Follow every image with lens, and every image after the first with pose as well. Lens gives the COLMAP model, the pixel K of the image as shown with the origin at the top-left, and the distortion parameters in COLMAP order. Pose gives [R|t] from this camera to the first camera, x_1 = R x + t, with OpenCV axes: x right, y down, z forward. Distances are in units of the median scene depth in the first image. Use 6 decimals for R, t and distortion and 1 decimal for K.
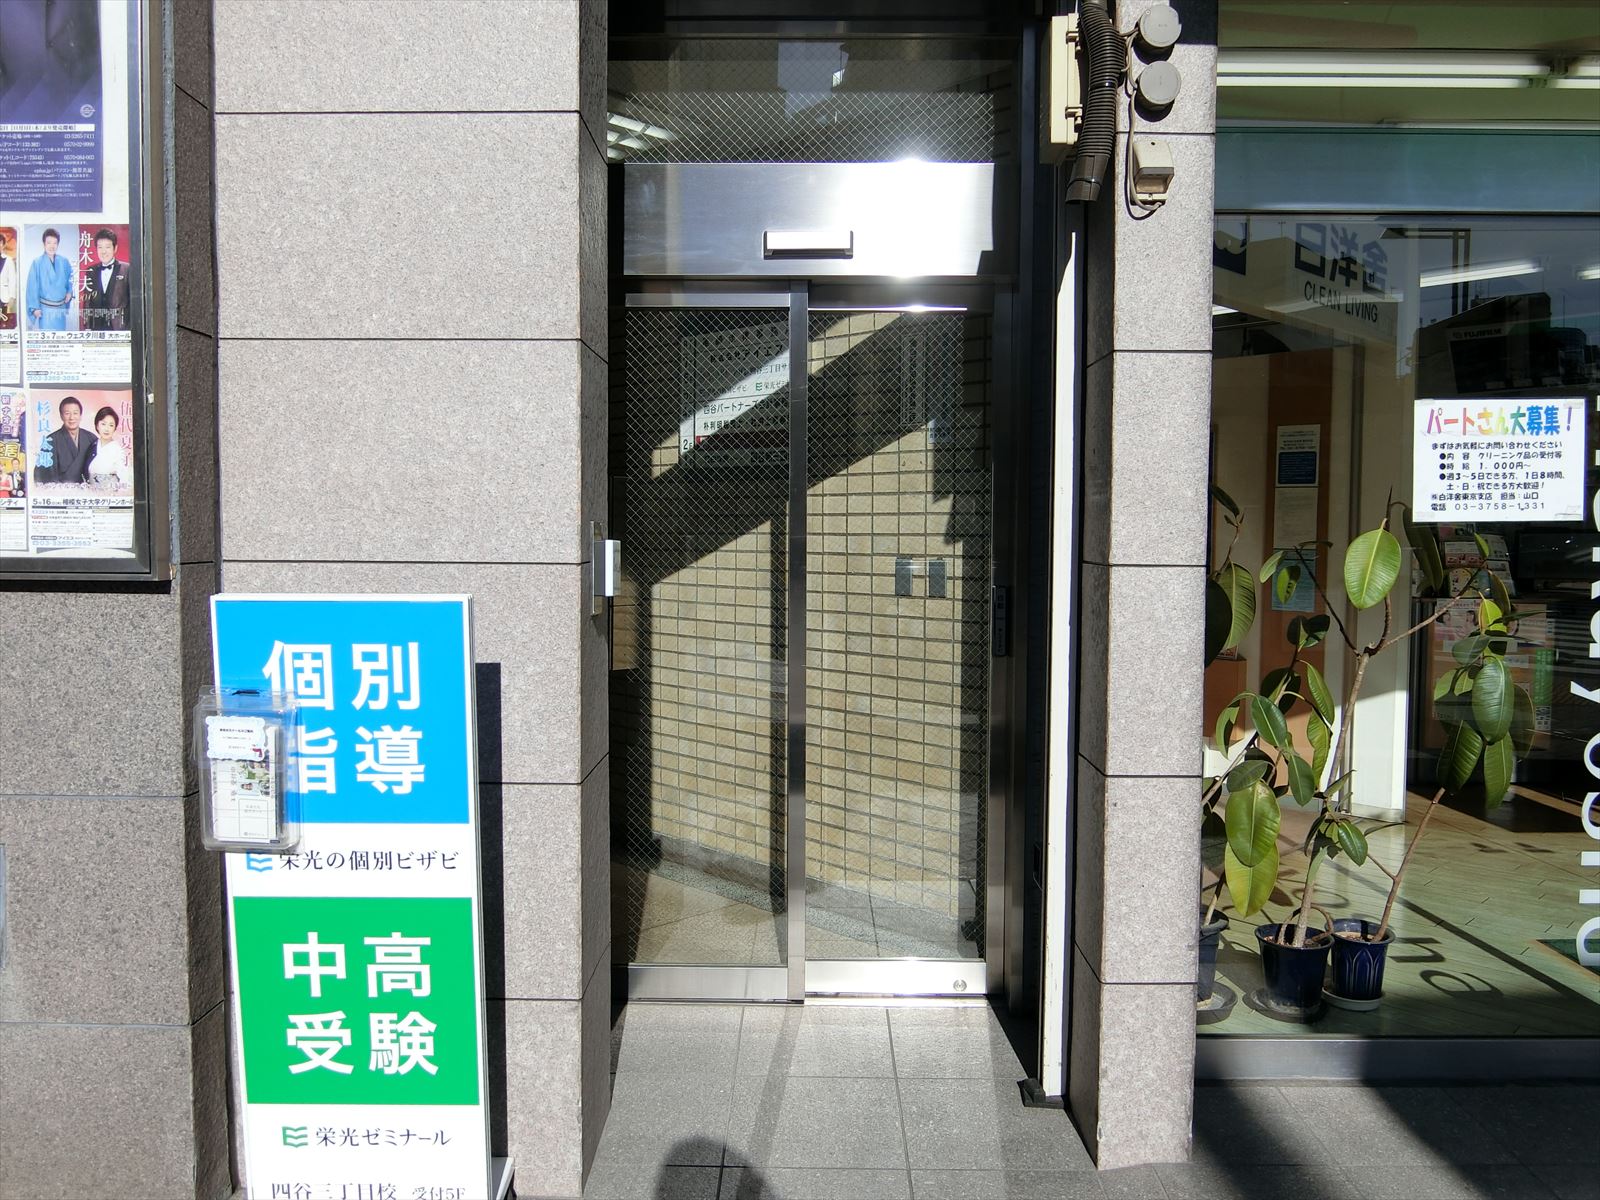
lens RADIAL K [[1258.7, 0, 800.0], [0, 1258.7, 600.0], [0, 0, 1]] dist [-0.065841, -0.000284]
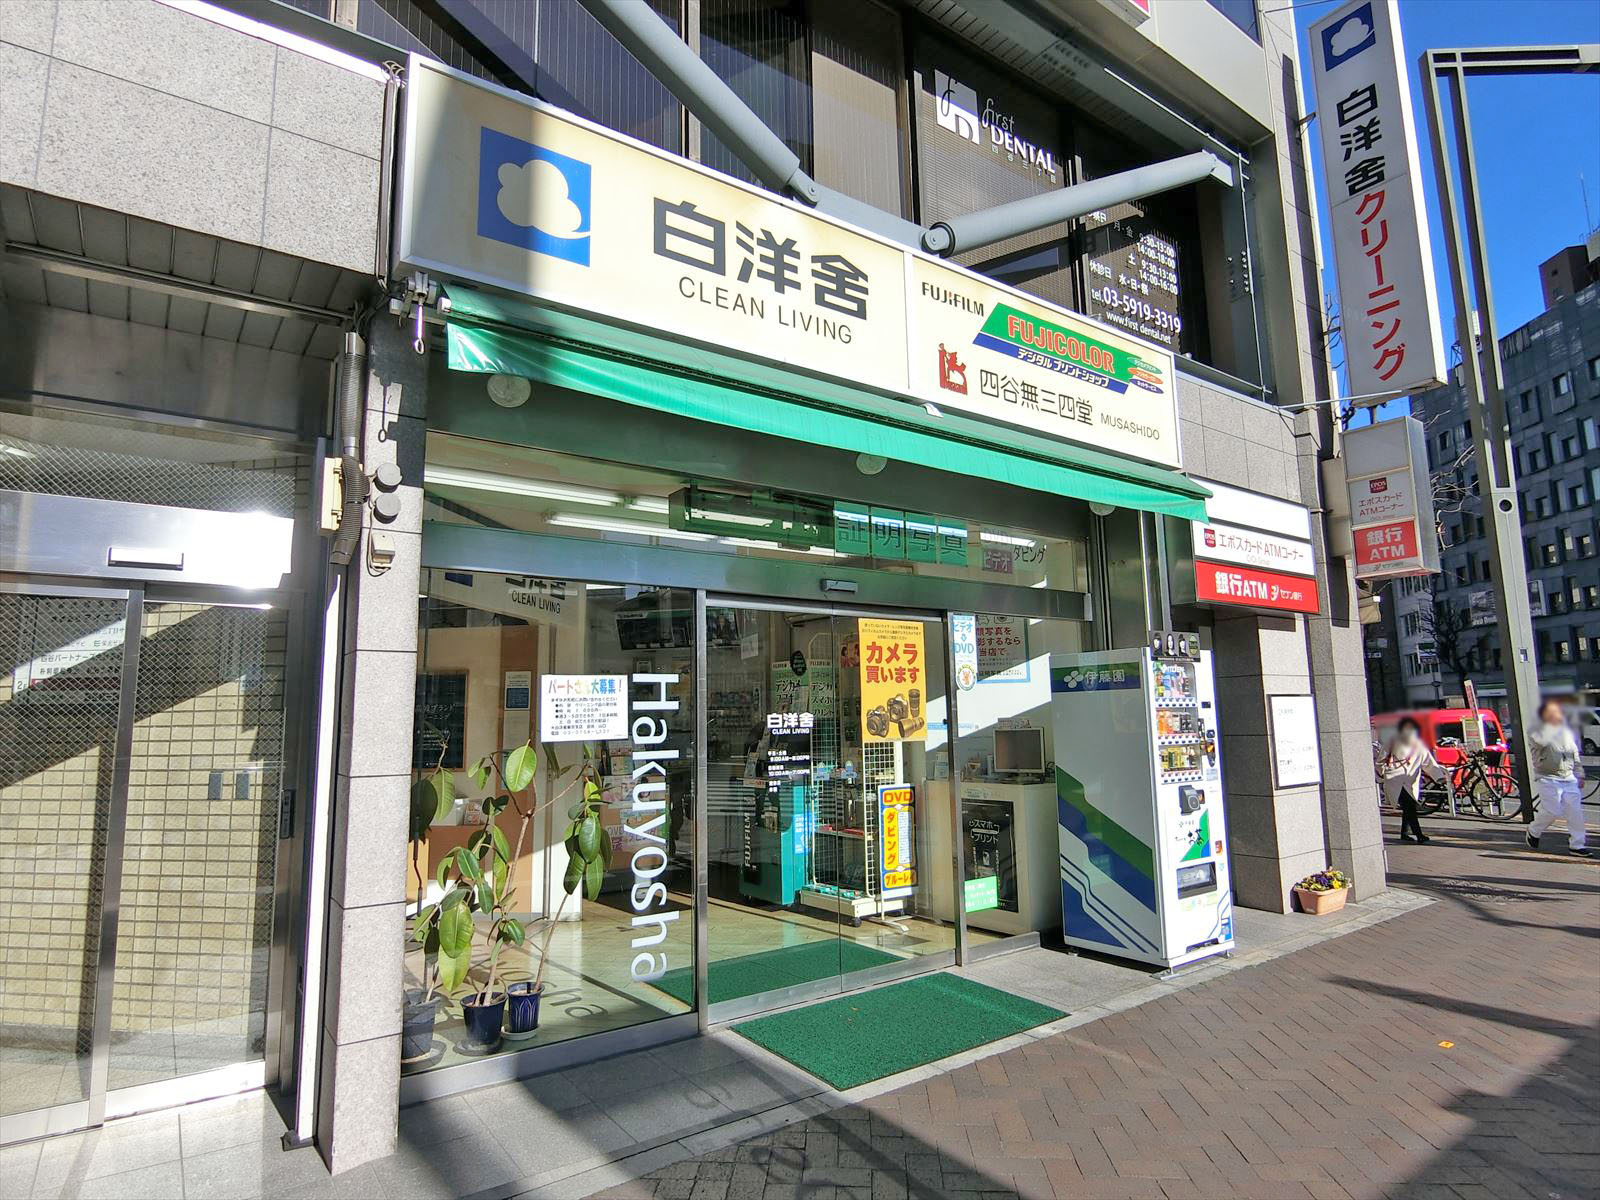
lens RADIAL K [[892.4, 0, 795.5], [0, 892.4, 598.8], [0, 0, 1]] dist [-0.010279, -0.001842]
pose [[0.804539, 0.061681, 0.590688, 0.007005], [0.056298, 0.982193, -0.179244, -0.011552], [-0.591225, 0.177463, 0.786740, -0.244441]]
